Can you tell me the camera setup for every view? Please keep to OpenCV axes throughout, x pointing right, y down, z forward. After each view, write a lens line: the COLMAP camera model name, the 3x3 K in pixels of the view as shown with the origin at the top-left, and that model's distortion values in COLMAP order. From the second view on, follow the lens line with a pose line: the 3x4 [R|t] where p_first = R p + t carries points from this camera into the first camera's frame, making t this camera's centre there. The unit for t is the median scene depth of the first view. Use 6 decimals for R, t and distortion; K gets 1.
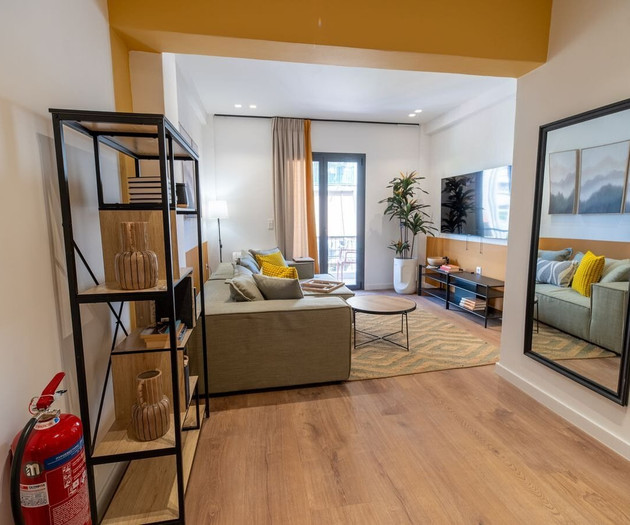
lens RADIAL K [[351.6, 0, 312.1], [0, 351.6, 263.7], [0, 0, 1]] dist [0.000862, 0.006468]
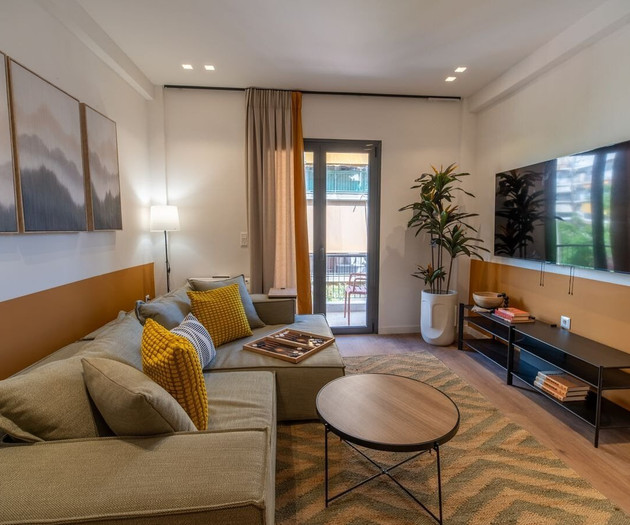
lens RADIAL K [[322.0, 0, 321.3], [0, 322.0, 260.9], [0, 0, 1]] dist [0.004475, 0.000596]
pose [[0.995495, 0.016808, -0.093314, 0.101053], [-0.019941, 0.999265, -0.032741, -0.052099], [0.092696, 0.034455, 0.995098, 0.372453]]
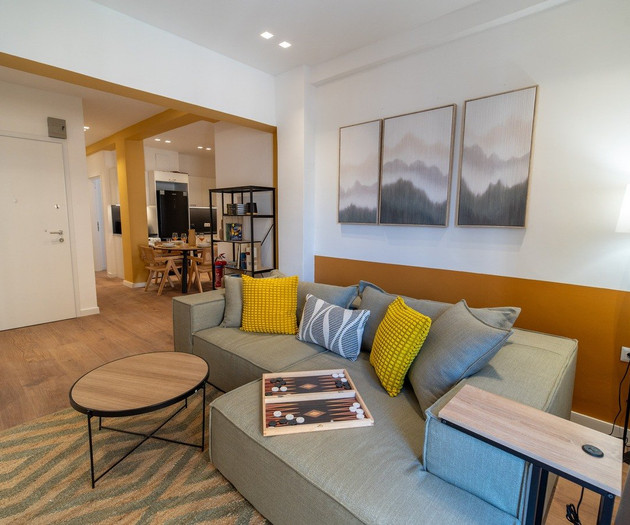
lens RADIAL K [[351.6, 0, 317.7], [0, 351.6, 257.4], [0, 0, 1]] dist [0.000862, 0.006468]
pose [[-0.800981, 0.069675, -0.594622, 0.207806], [-0.088283, 0.968601, 0.232419, -0.162098], [0.592145, 0.238658, -0.769680, 1.094499]]
